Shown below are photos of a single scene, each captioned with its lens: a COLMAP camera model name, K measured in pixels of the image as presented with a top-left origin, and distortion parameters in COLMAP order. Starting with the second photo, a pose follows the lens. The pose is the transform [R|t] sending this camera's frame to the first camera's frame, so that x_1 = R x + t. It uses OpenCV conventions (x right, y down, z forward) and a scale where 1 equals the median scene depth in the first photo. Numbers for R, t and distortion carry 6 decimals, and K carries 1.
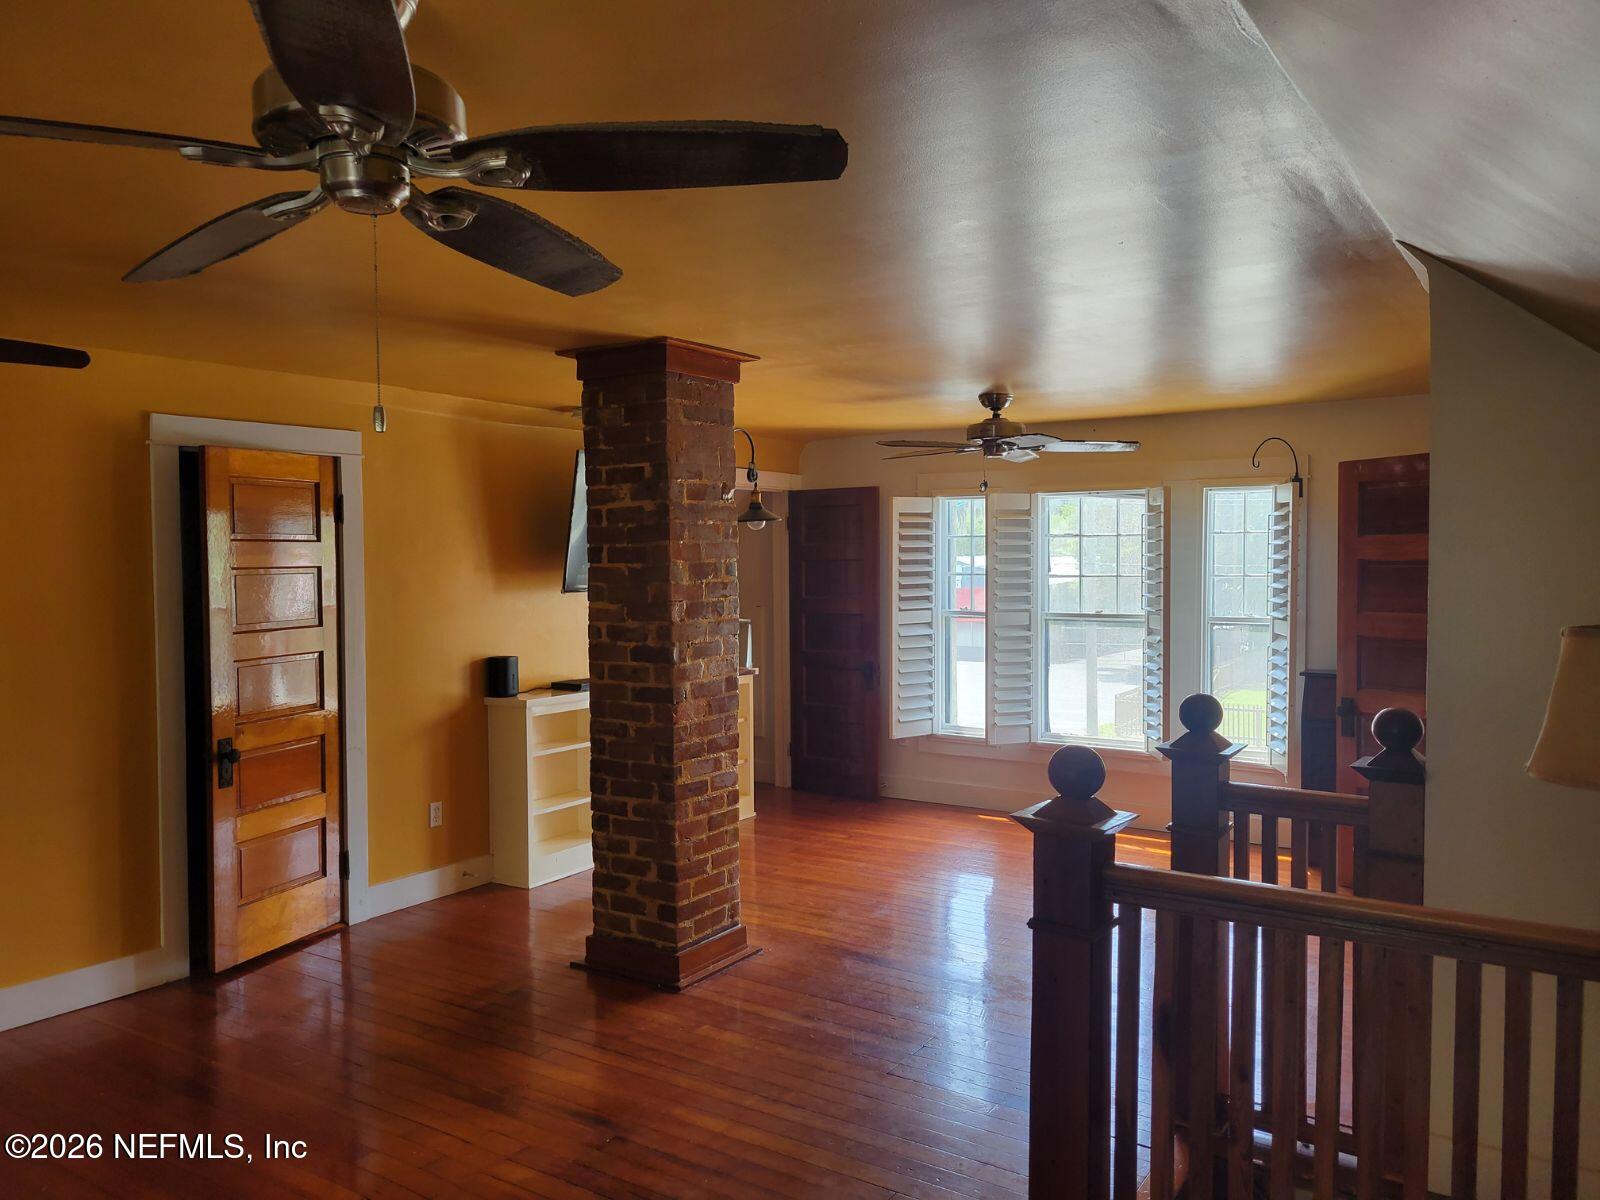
lens RADIAL K [[1213.5, 0, 726.1], [0, 1213.5, 599.7], [0, 0, 1]] dist [-0.000887, -0.002220]
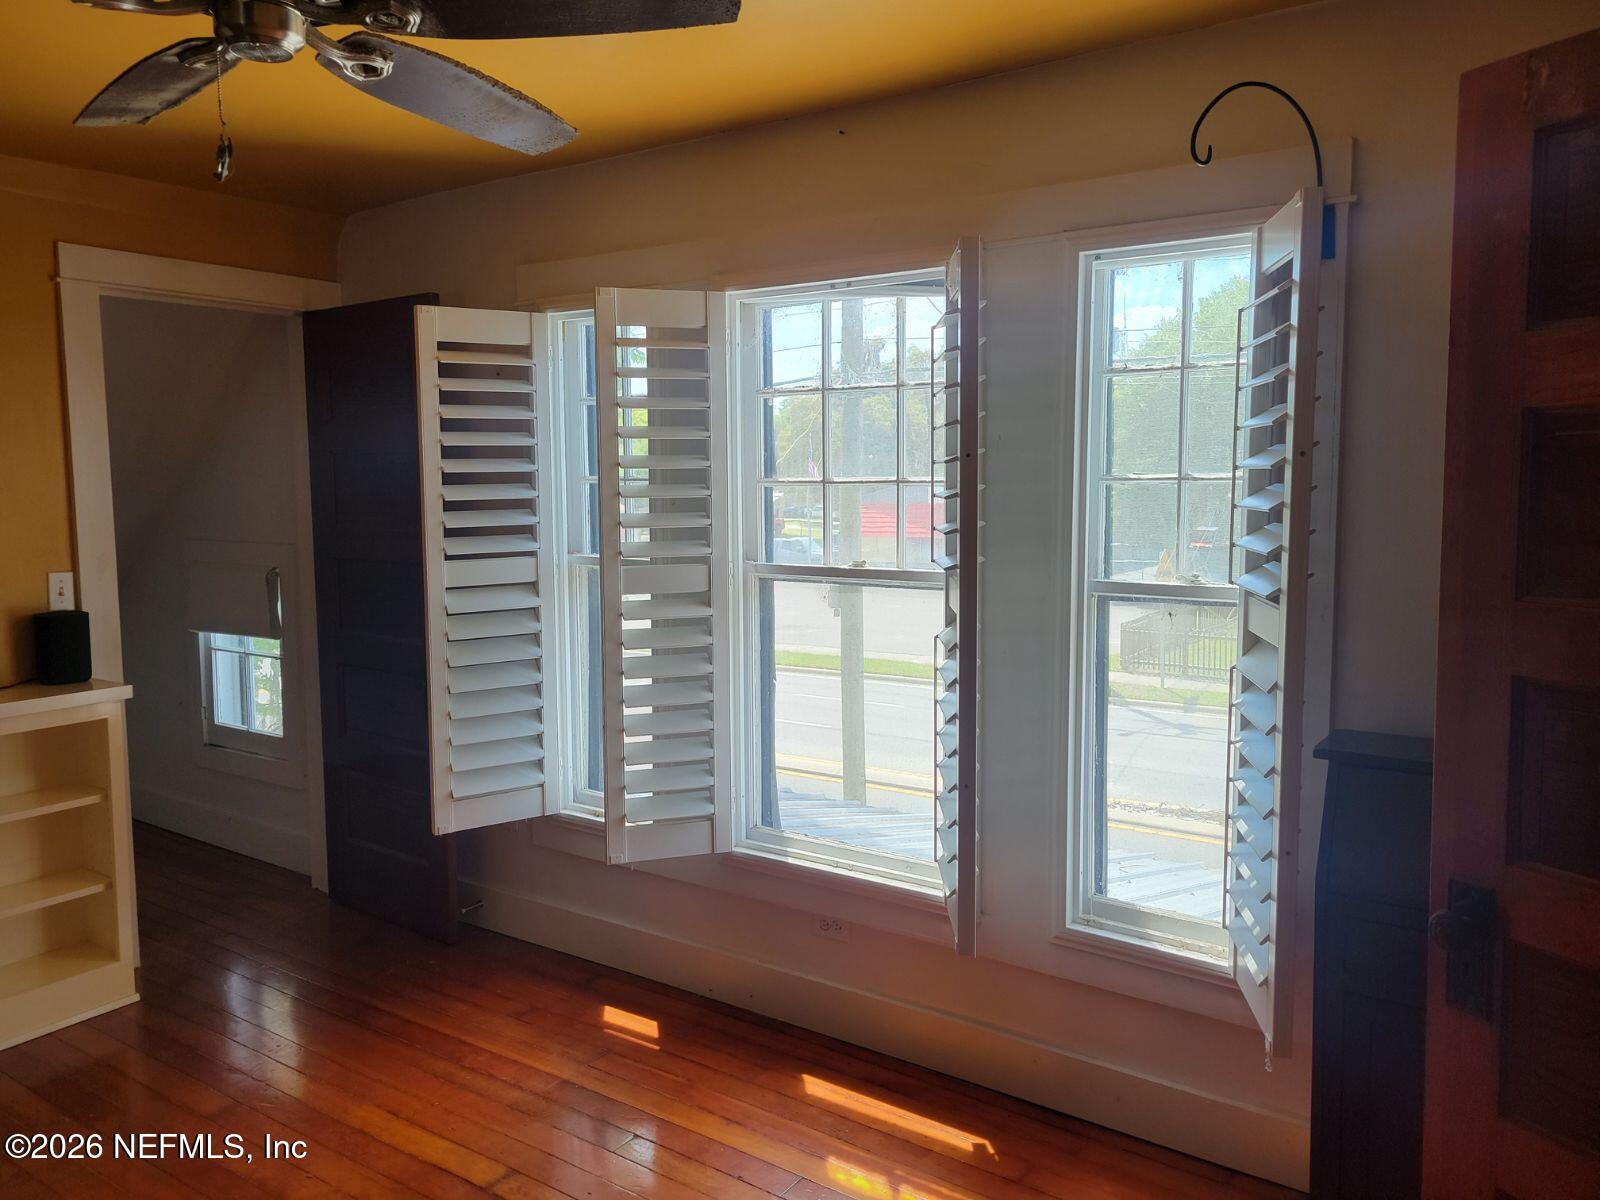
lens RADIAL K [[1225.9, 0, 751.6], [0, 1225.9, 583.2], [0, 0, 1]] dist [0.057057, 0.000028]
pose [[0.999965, -0.004037, -0.007263, 0.408300], [0.004465, 0.998194, 0.059912, -0.014212], [0.007008, -0.059942, 0.998177, 0.838564]]
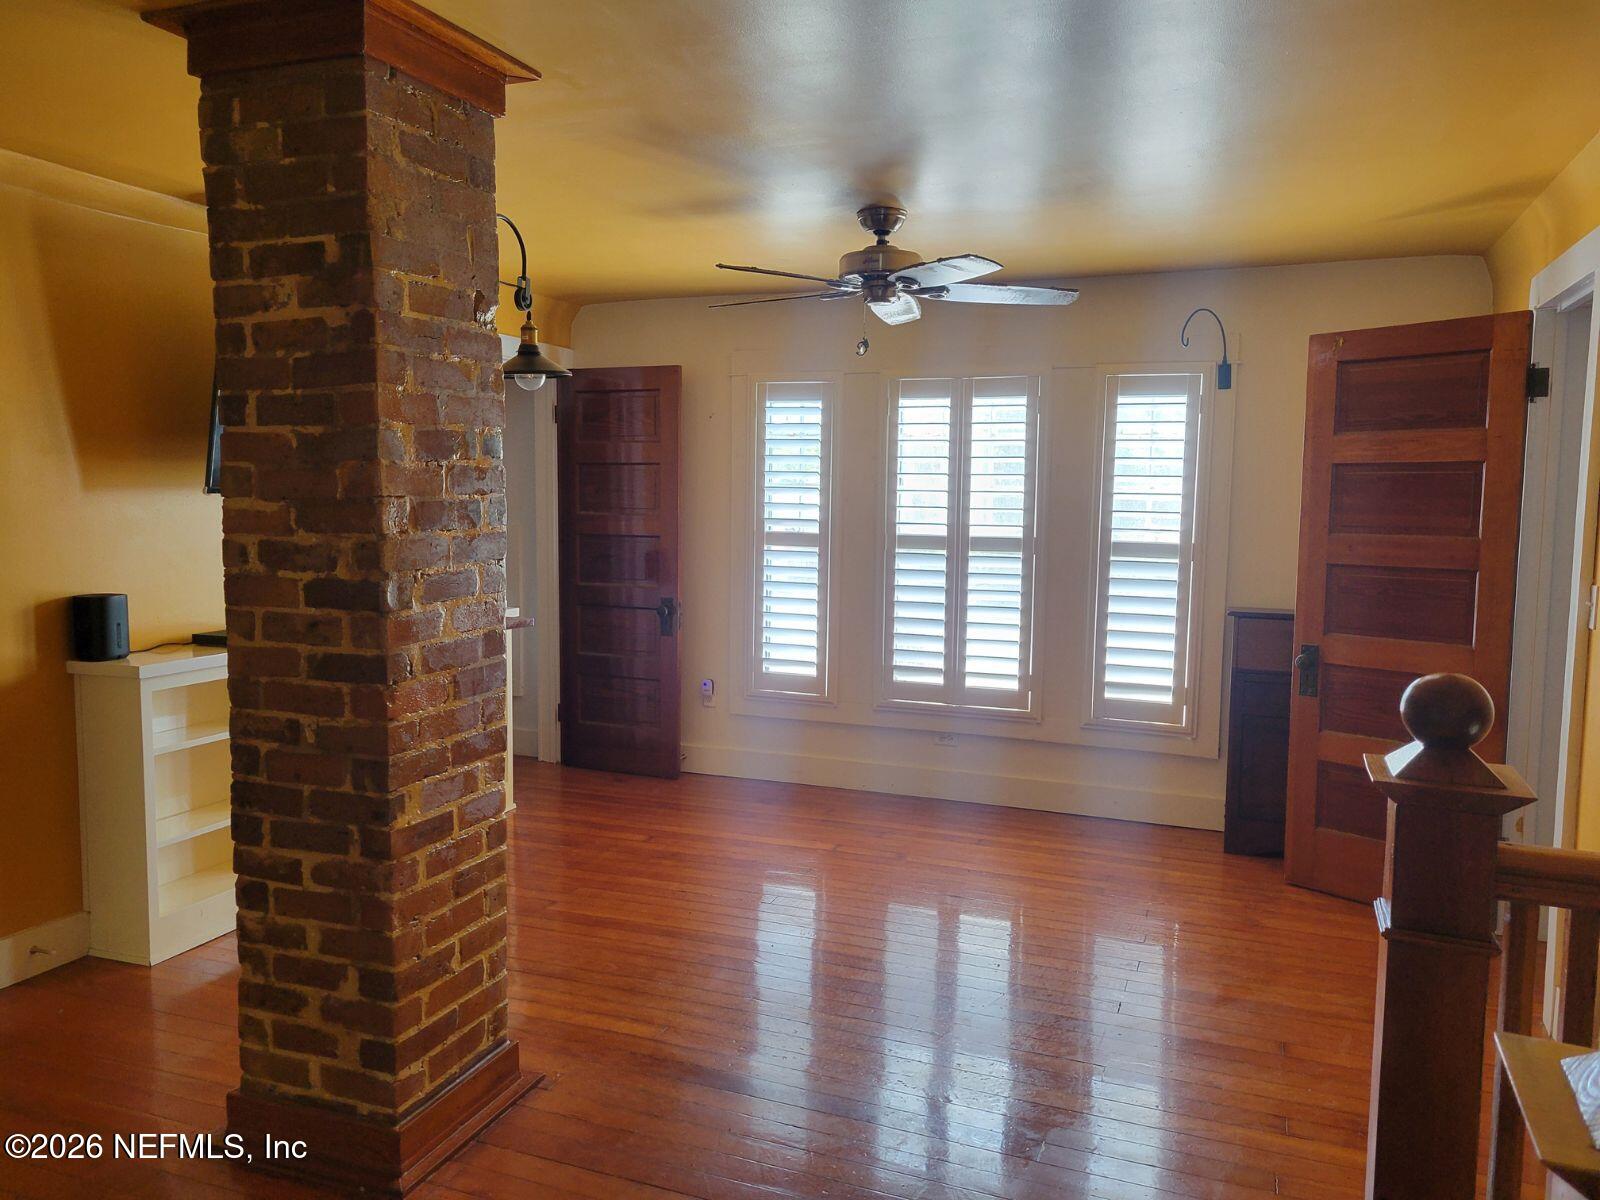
lens RADIAL K [[1214.0, 0, 778.9], [0, 1214.0, 605.8], [0, 0, 1]] dist [0.056173, -0.040545]
pose [[0.967578, -0.005472, 0.252514, -0.010986], [-0.010355, 0.998065, 0.061304, 0.014026], [-0.252361, -0.061931, 0.965649, 0.405277]]
